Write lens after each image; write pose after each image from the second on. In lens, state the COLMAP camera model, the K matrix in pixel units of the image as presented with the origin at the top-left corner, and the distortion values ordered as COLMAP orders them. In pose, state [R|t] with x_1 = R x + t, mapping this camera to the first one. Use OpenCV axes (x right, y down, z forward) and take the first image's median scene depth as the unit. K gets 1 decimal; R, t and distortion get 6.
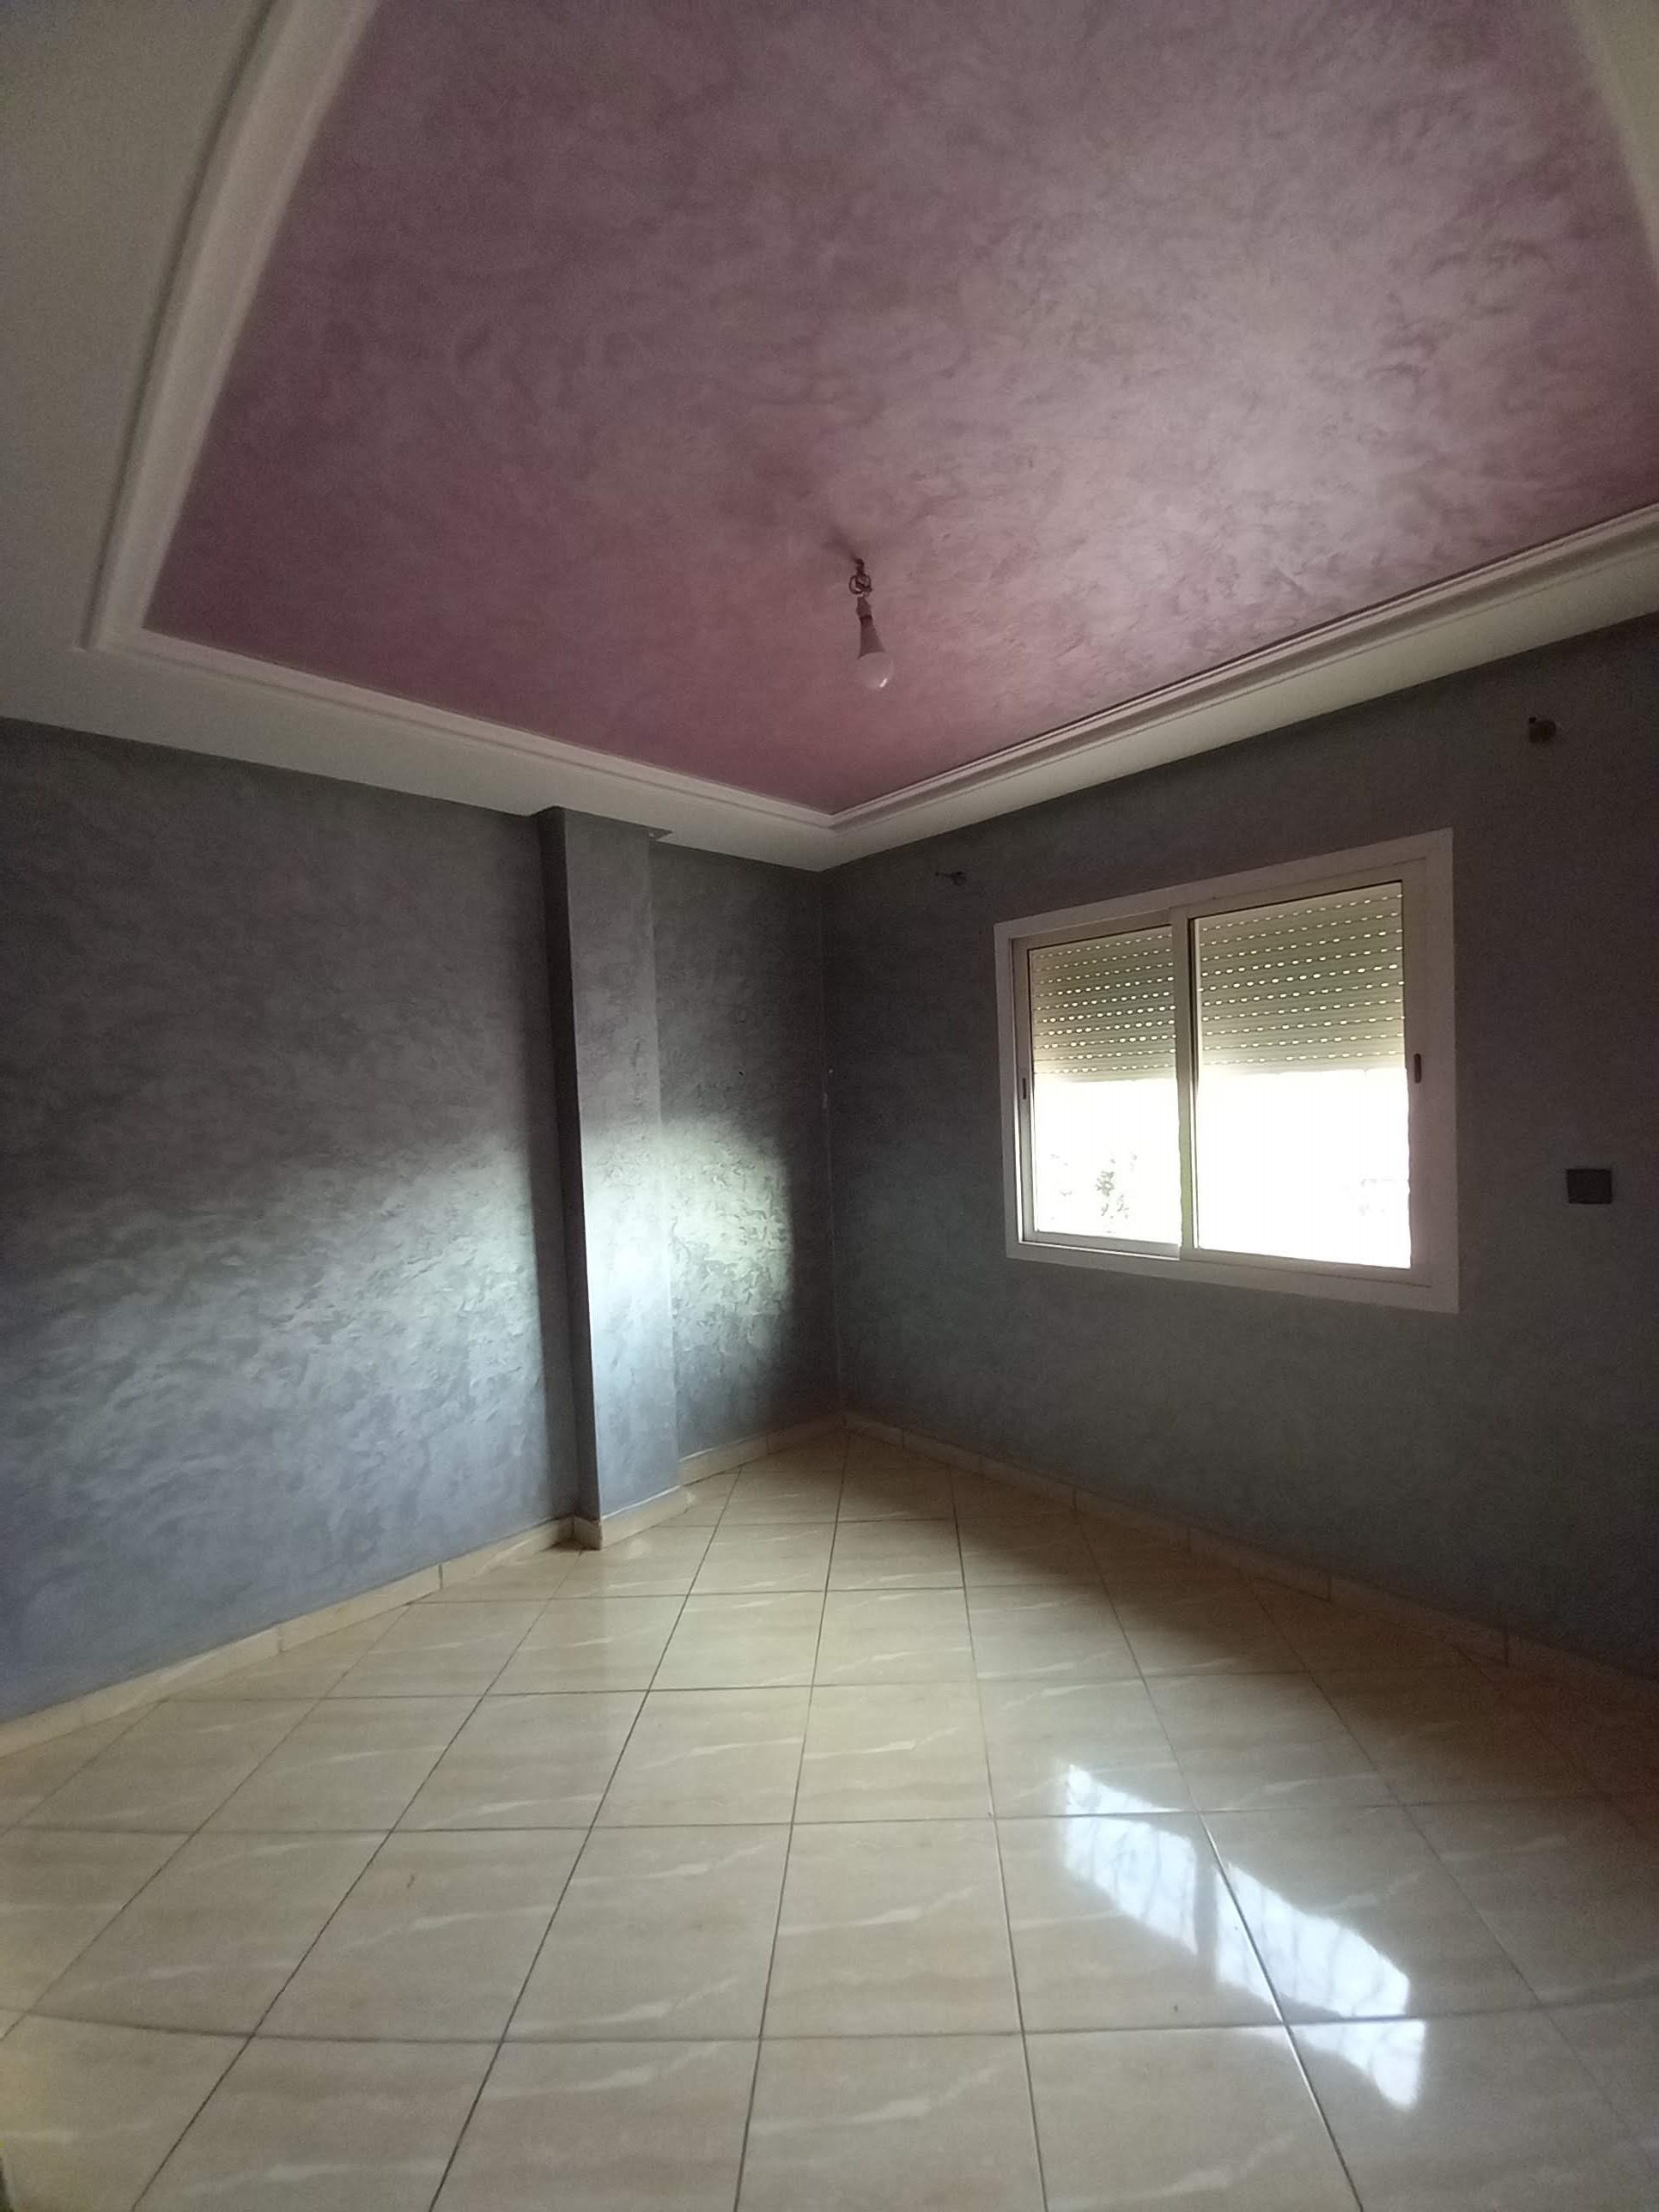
lens RADIAL K [[874.9, 0, 888.6], [0, 874.9, 1118.7], [0, 0, 1]] dist [0.001716, -0.011534]
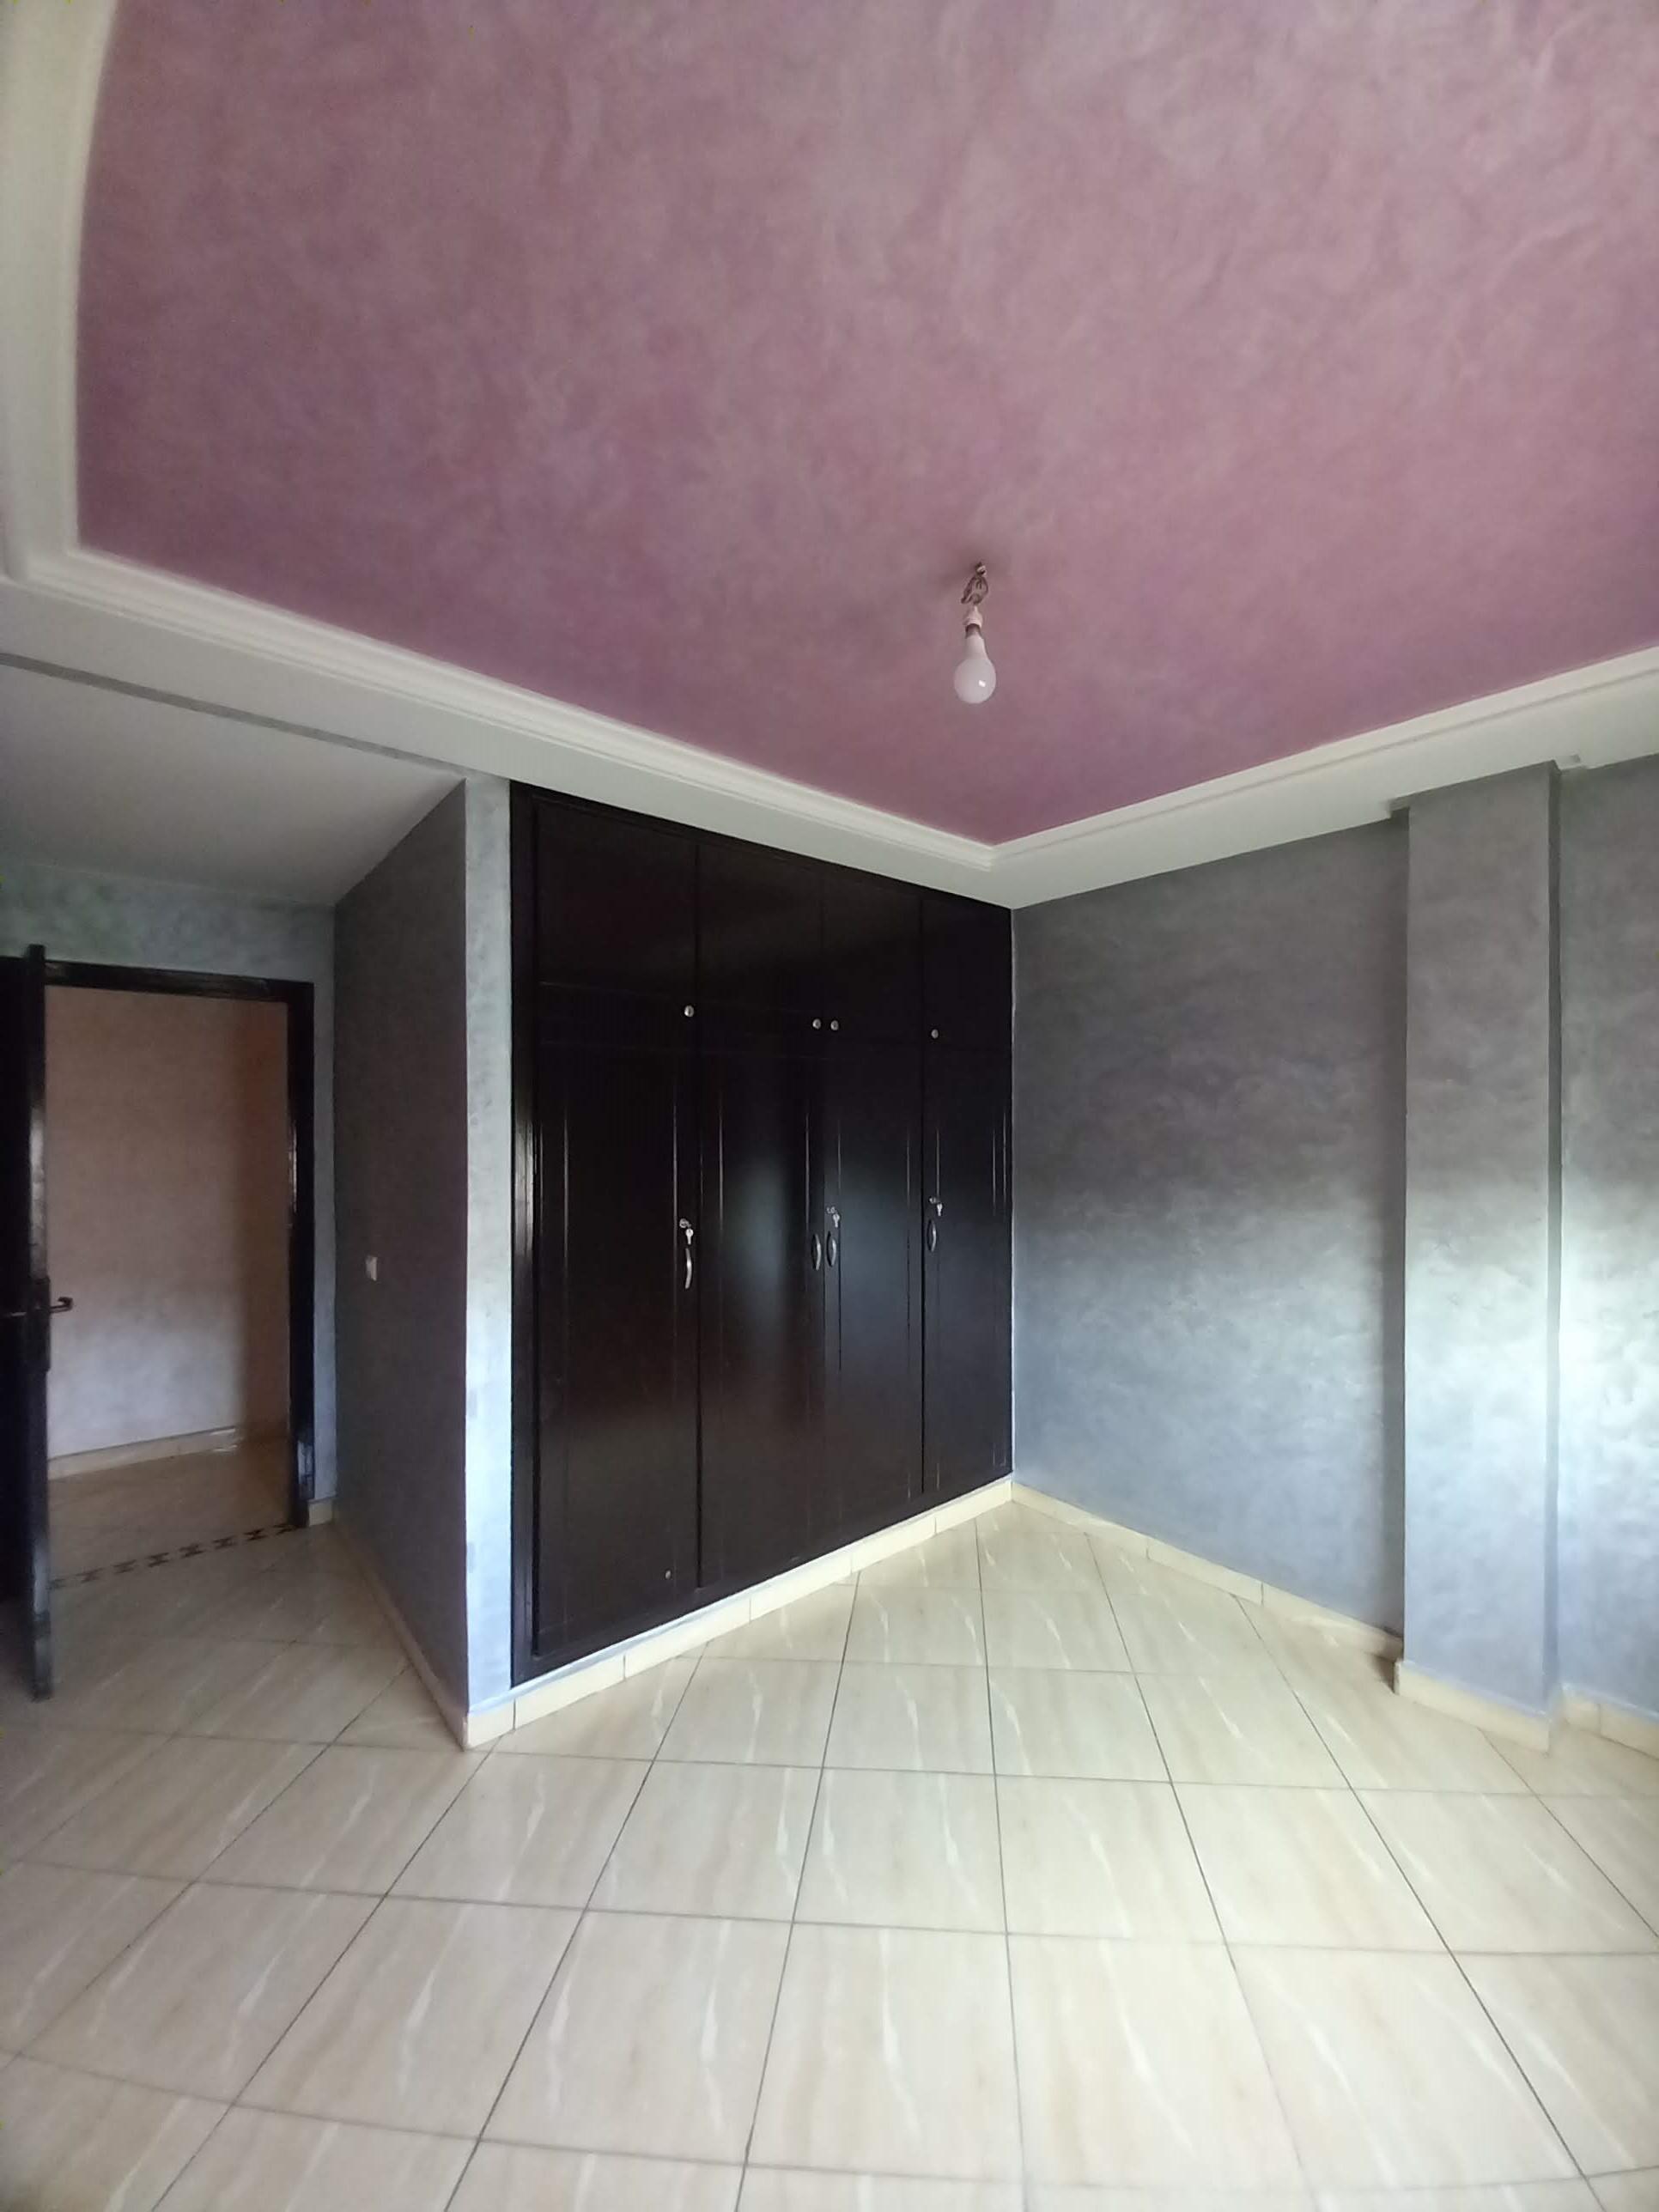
lens RADIAL K [[874.9, 0, 888.6], [0, 874.9, 1118.7], [0, 0, 1]] dist [0.001716, -0.011534]
pose [[-0.055231, 0.035390, -0.997846, 0.564519], [-0.032766, 0.998769, 0.037236, -0.069679], [0.997936, 0.034752, -0.054003, 0.631863]]
